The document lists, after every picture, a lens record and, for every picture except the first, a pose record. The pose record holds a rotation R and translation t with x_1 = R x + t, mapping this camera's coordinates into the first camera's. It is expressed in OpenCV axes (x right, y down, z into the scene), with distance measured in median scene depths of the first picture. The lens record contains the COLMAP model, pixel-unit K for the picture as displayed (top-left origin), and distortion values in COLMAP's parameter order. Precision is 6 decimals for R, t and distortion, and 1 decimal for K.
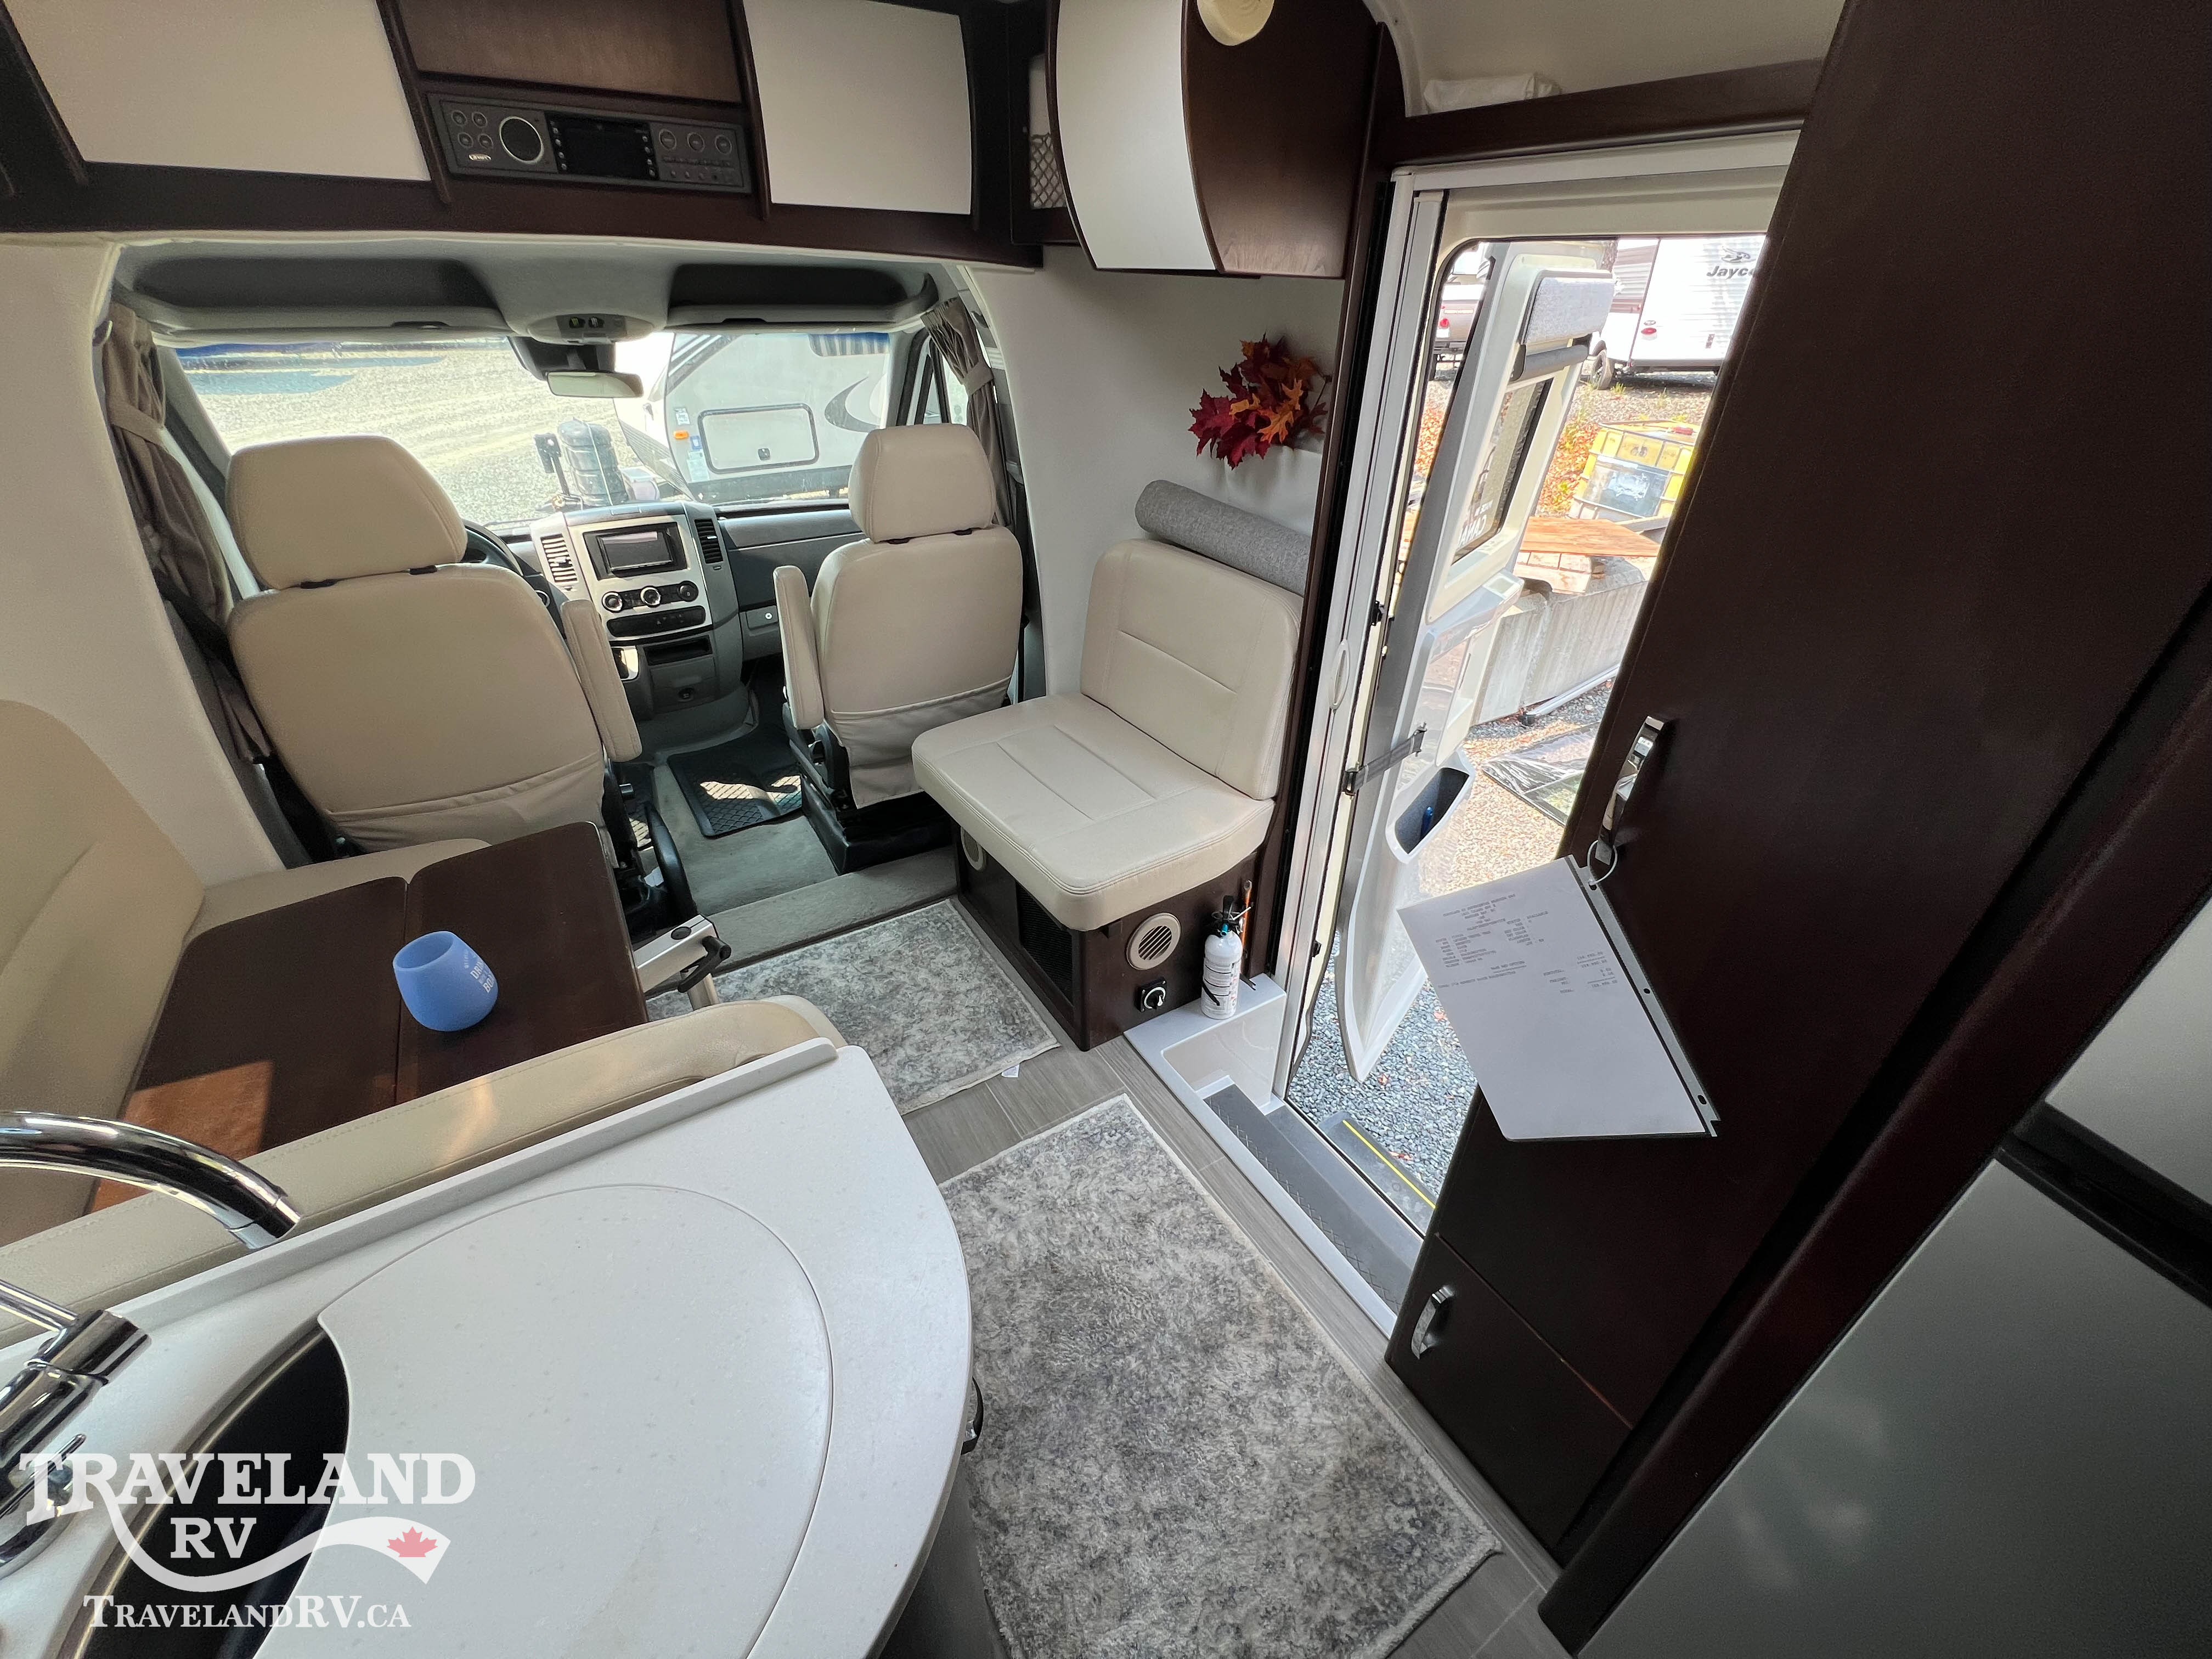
lens RADIAL K [[887.0, 0, 1107.9], [0, 887.0, 828.6], [0, 0, 1]] dist [-0.001148, 0.000182]
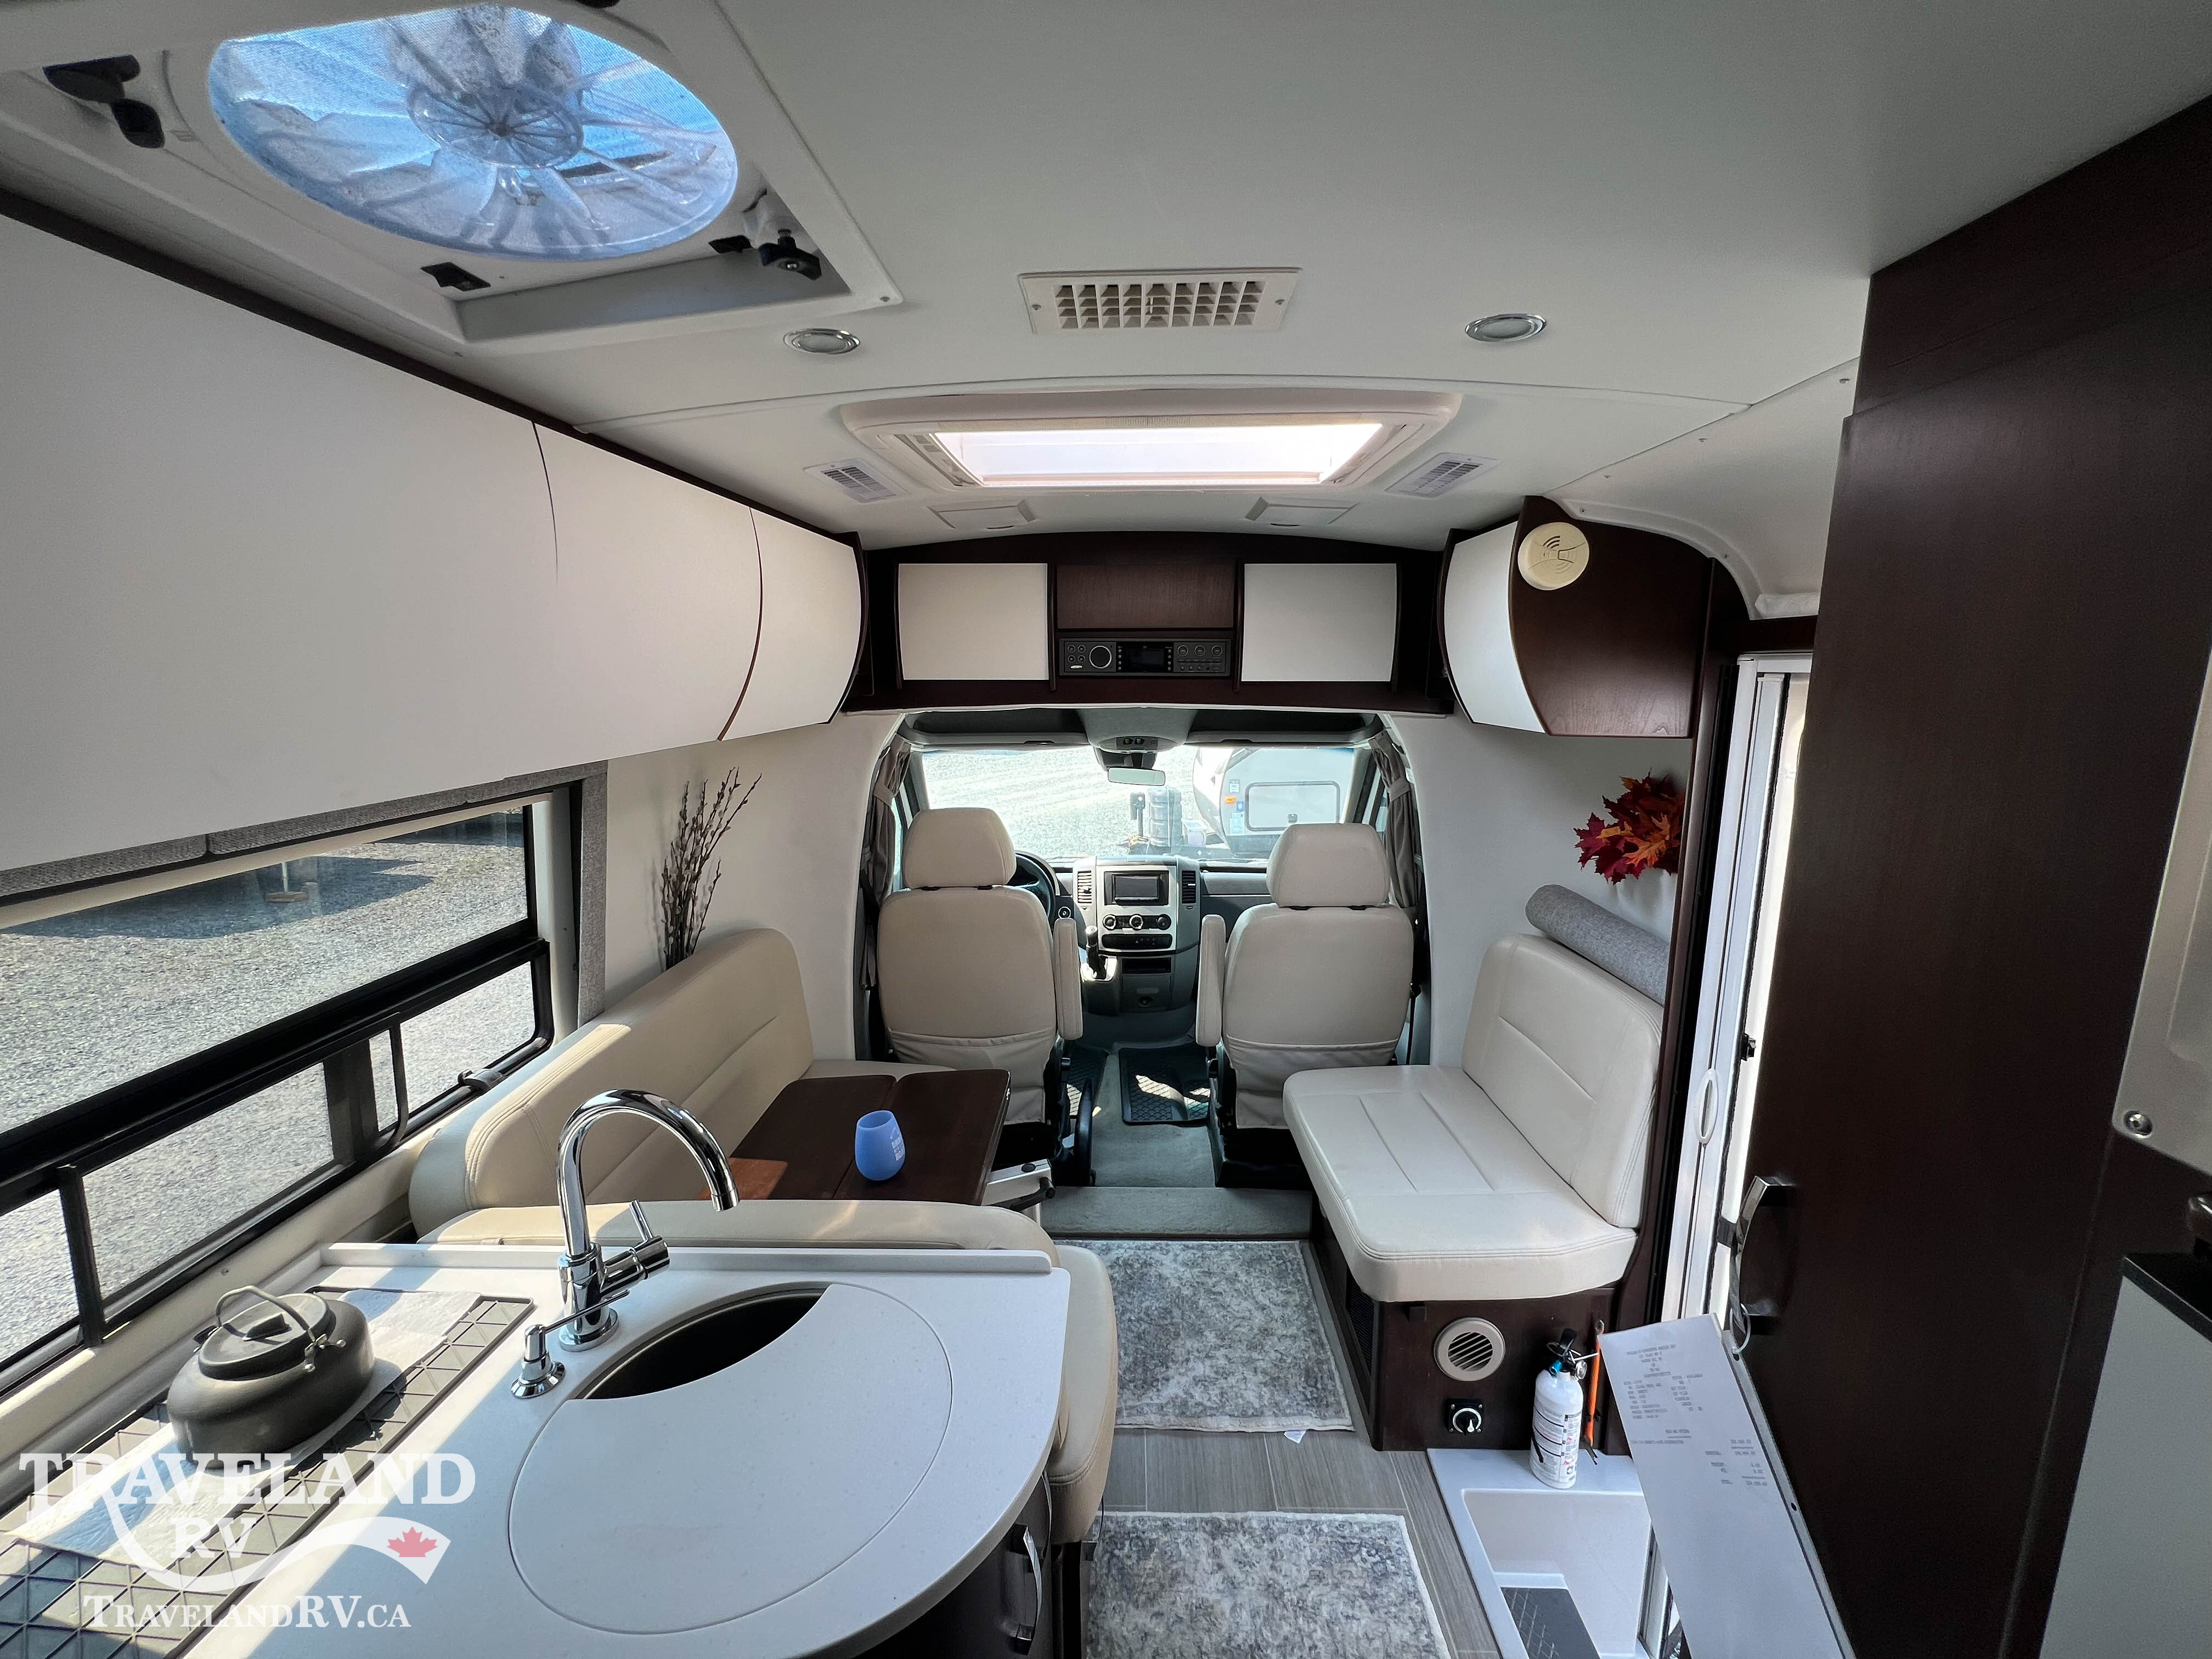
lens RADIAL K [[887.0, 0, 1107.9], [0, 887.0, 828.6], [0, 0, 1]] dist [-0.001148, 0.000182]
pose [[0.833337, 0.078154, -0.547212, 0.192477], [-0.278027, 0.914881, -0.292735, 0.005479], [0.477756, 0.396087, 0.784133, -0.118435]]
